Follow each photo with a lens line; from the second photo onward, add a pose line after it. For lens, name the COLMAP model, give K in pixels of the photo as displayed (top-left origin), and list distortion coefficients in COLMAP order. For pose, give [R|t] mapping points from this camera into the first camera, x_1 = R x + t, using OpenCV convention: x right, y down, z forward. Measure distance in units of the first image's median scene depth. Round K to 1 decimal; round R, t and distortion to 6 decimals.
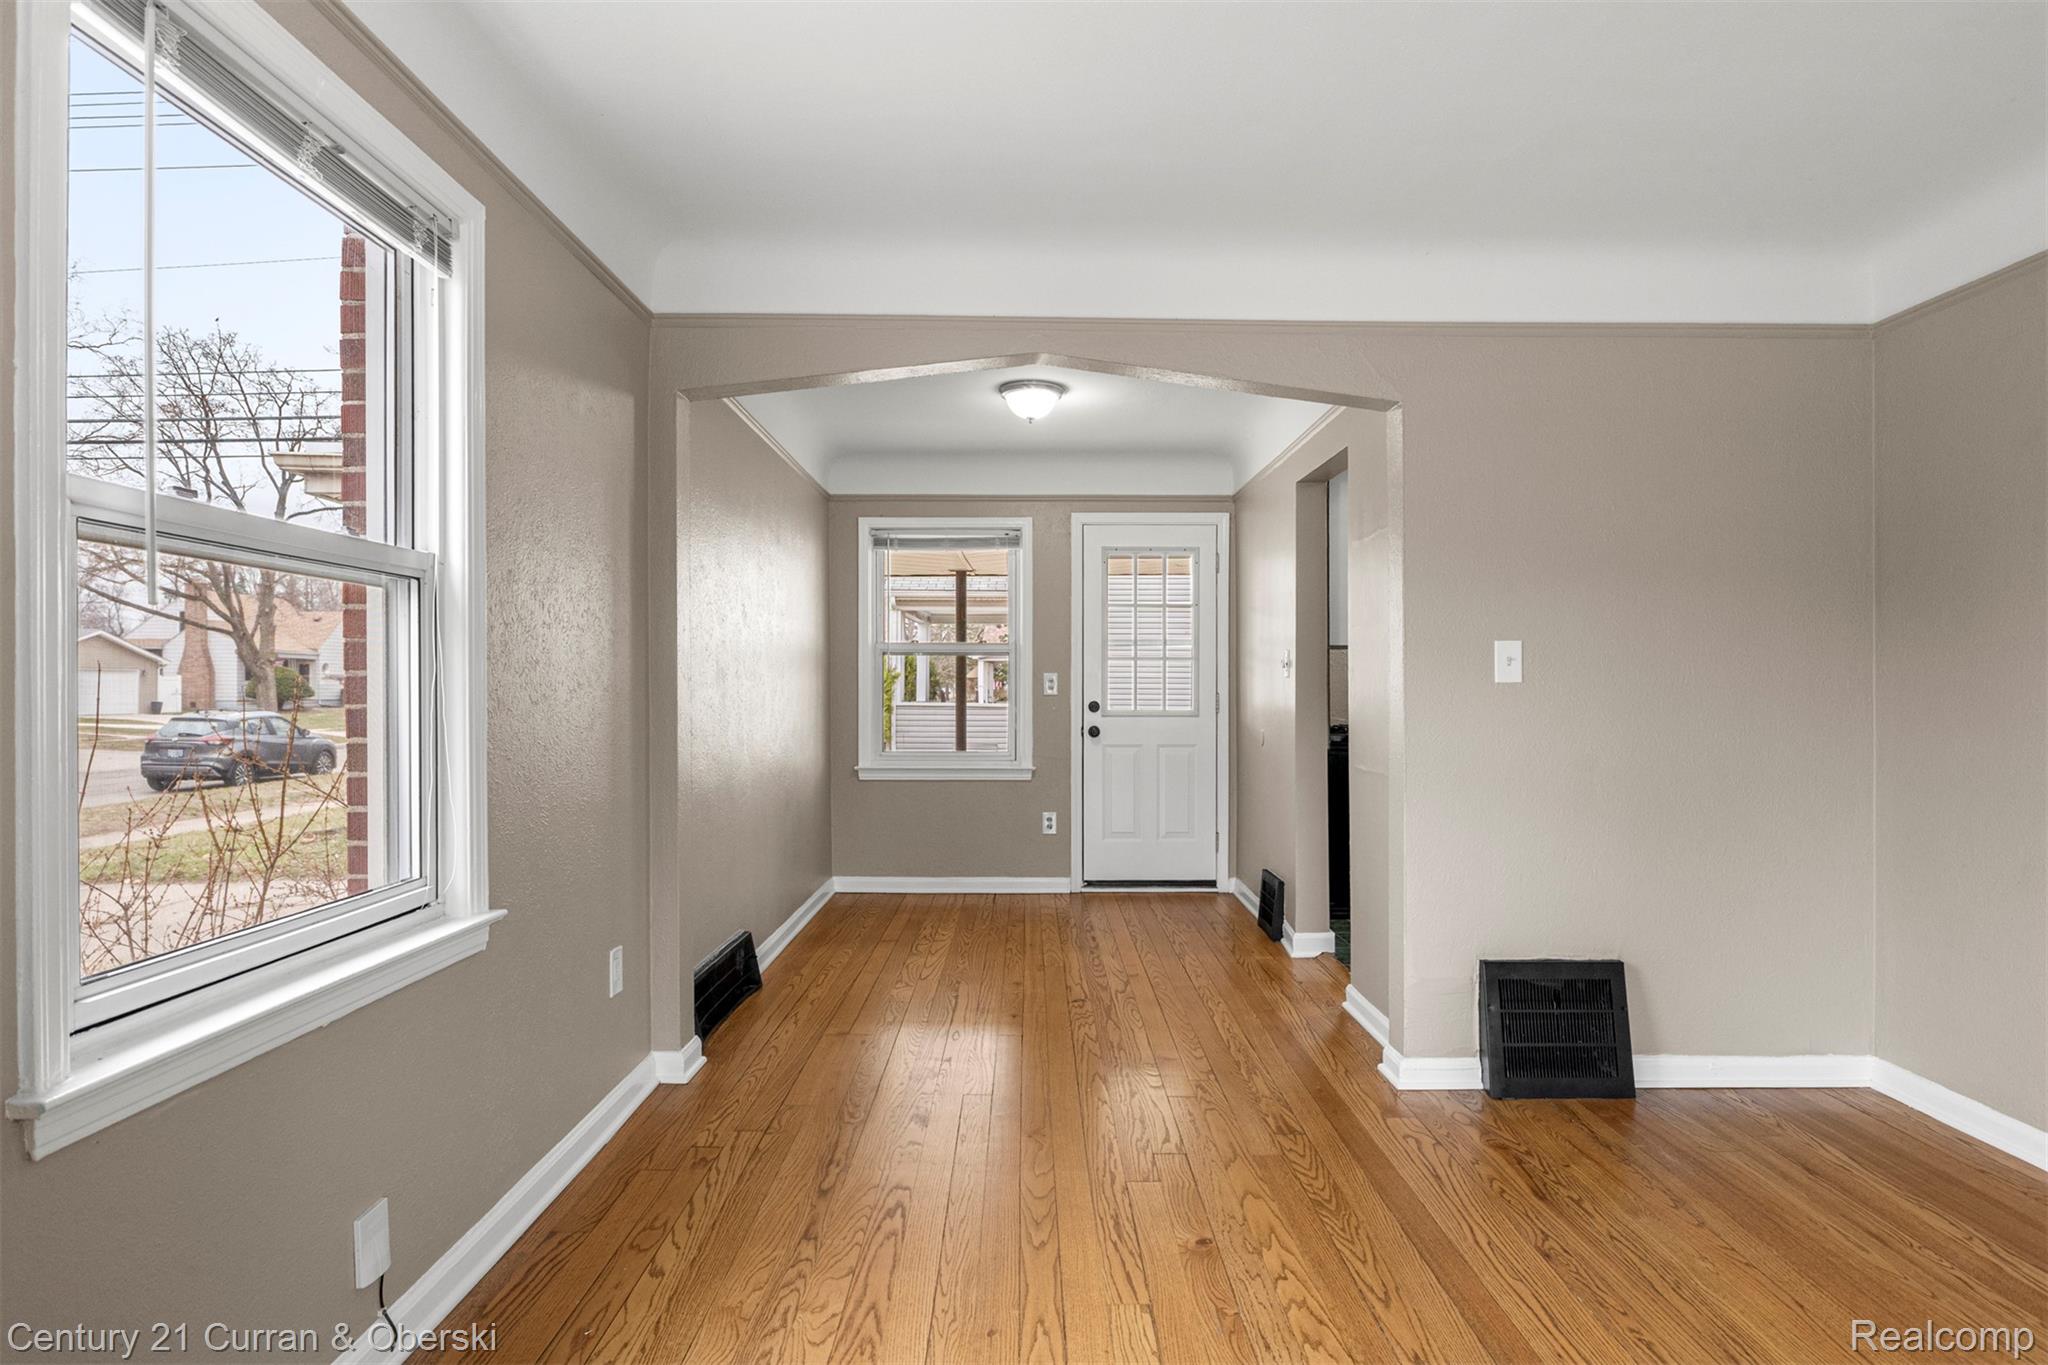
lens RADIAL K [[1126.9, 0, 1028.5], [0, 1126.9, 696.6], [0, 0, 1]] dist [-0.005359, -0.001498]
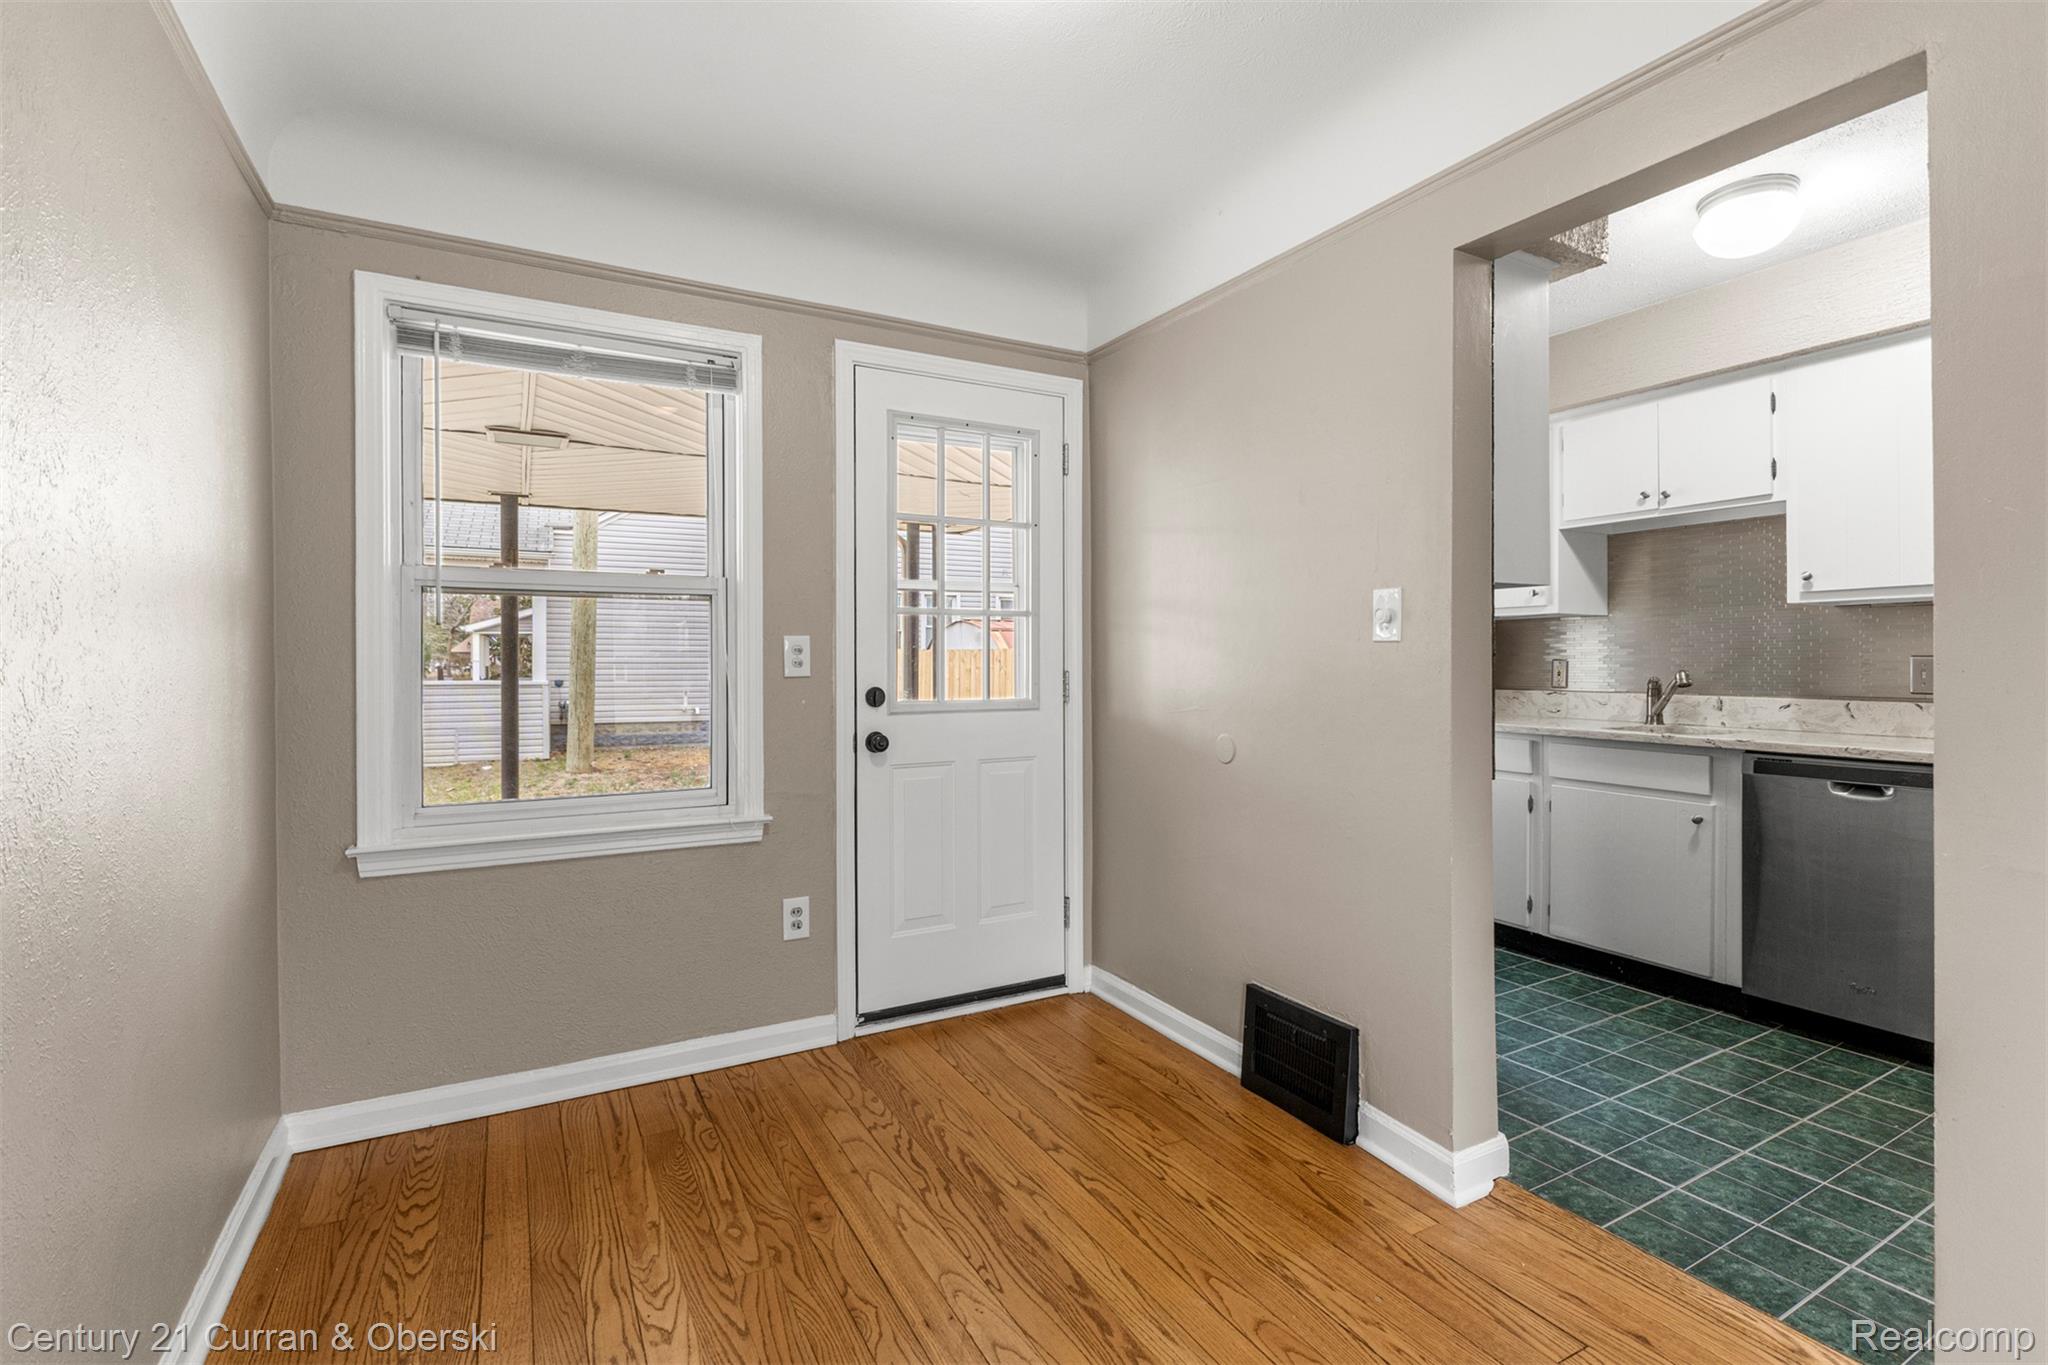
lens RADIAL K [[934.0, 0, 1023.0], [0, 934.0, 664.2], [0, 0, 1]] dist [-0.000918, -0.000216]
pose [[0.875988, -0.003981, 0.482317, -0.119253], [0.006480, 0.999973, -0.003516, -0.006143], [-0.482290, 0.006206, 0.875990, 0.674805]]
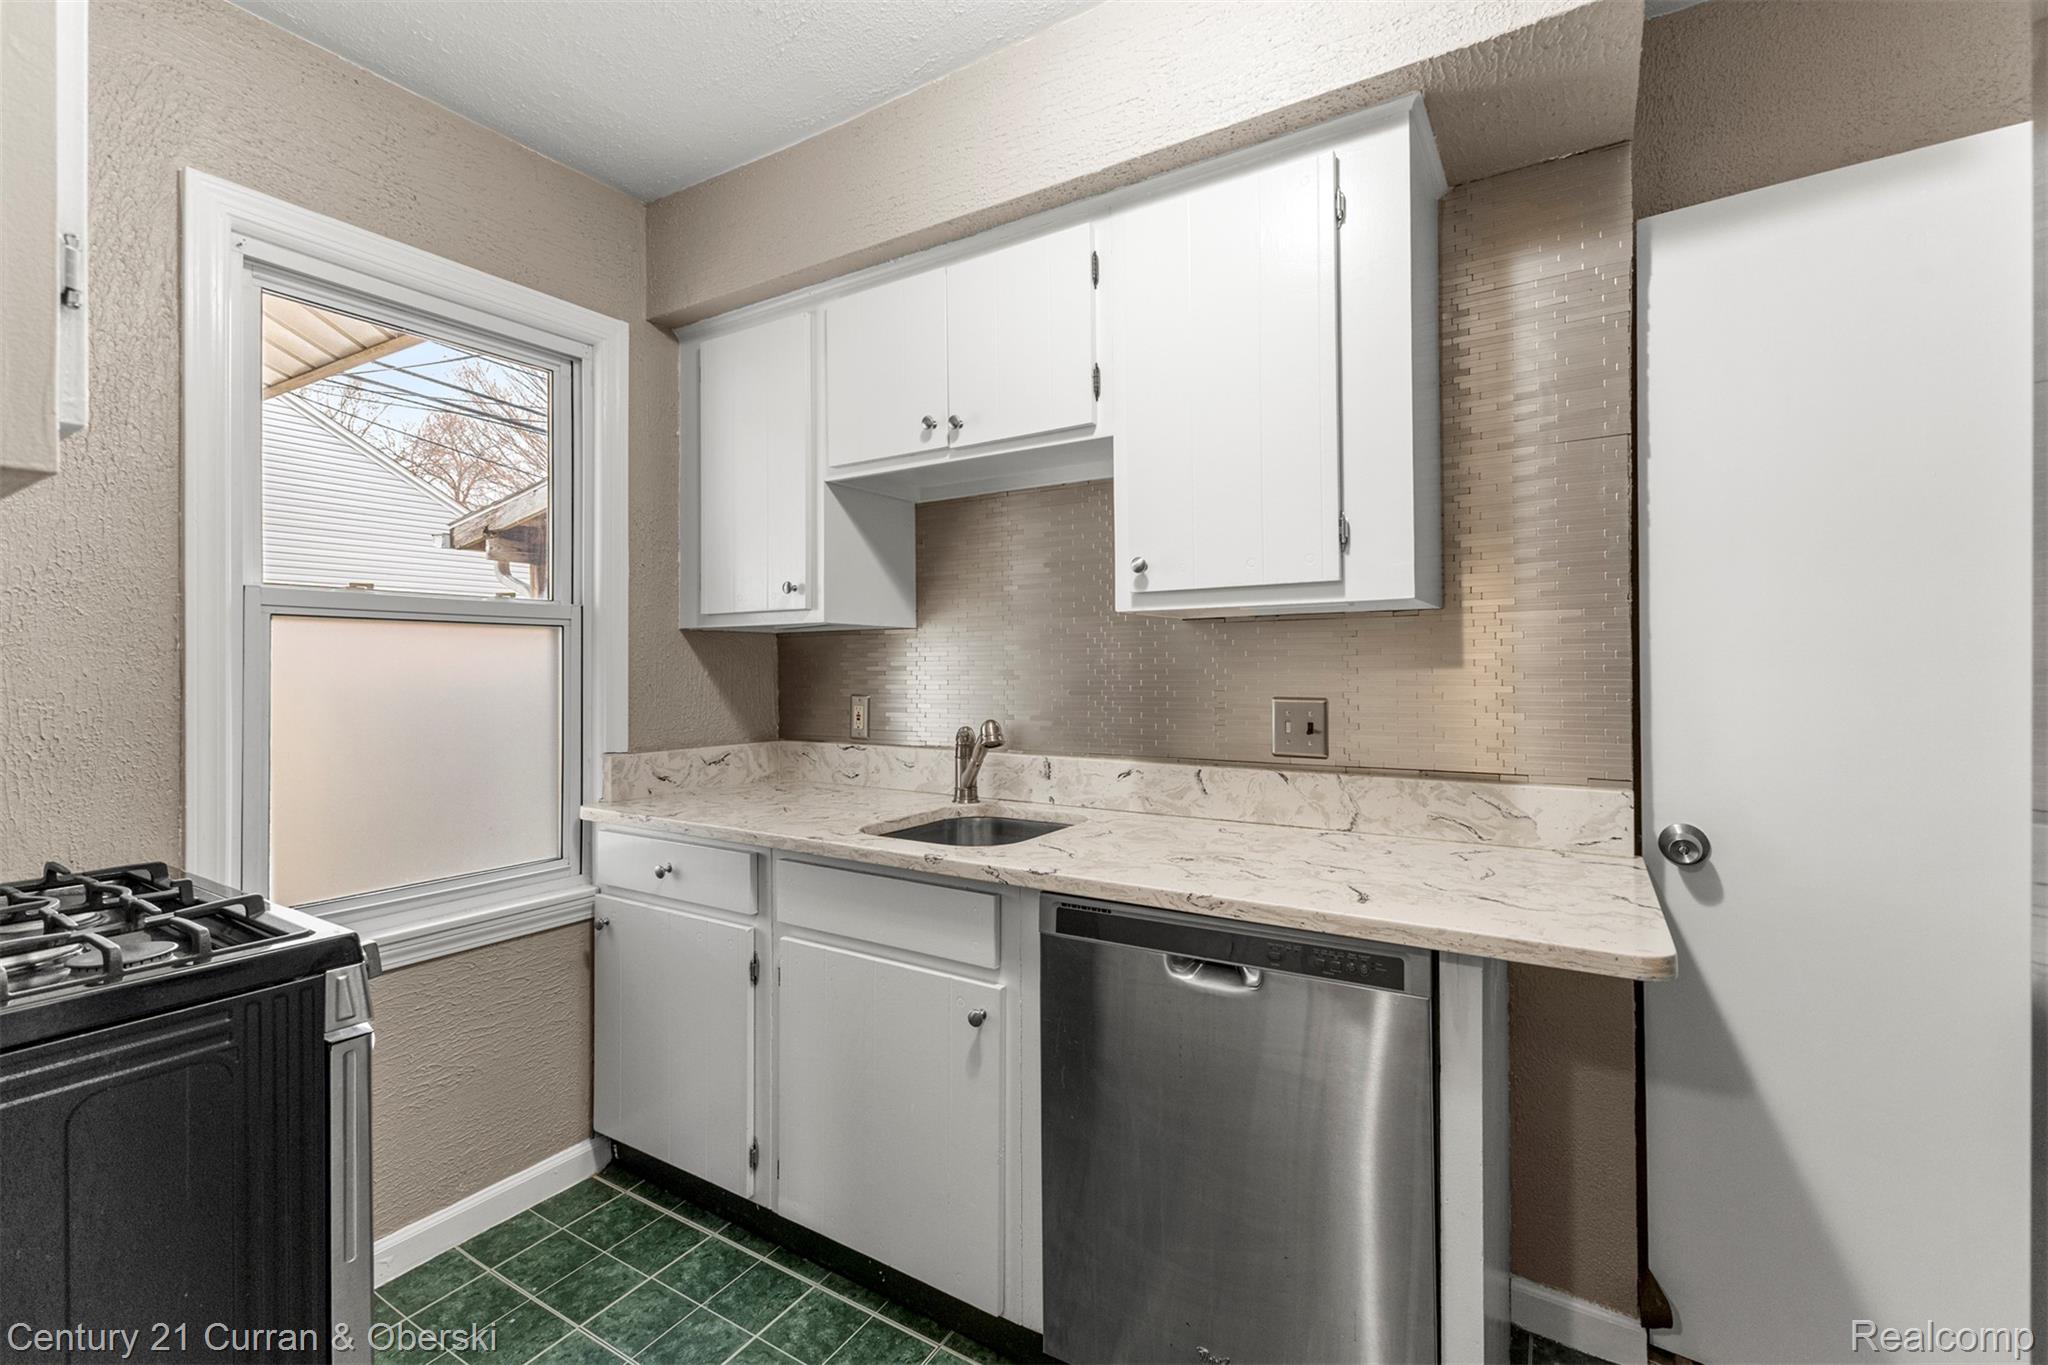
lens RADIAL K [[880.7, 0, 1022.6], [0, 880.7, 658.9], [0, 0, 1]] dist [0.002081, 0.000323]
pose [[0.529840, 0.002023, 0.848095, 0.289072], [0.013432, 0.999852, -0.010776, -0.022965], [-0.847991, 0.017101, 0.529734, 0.813640]]
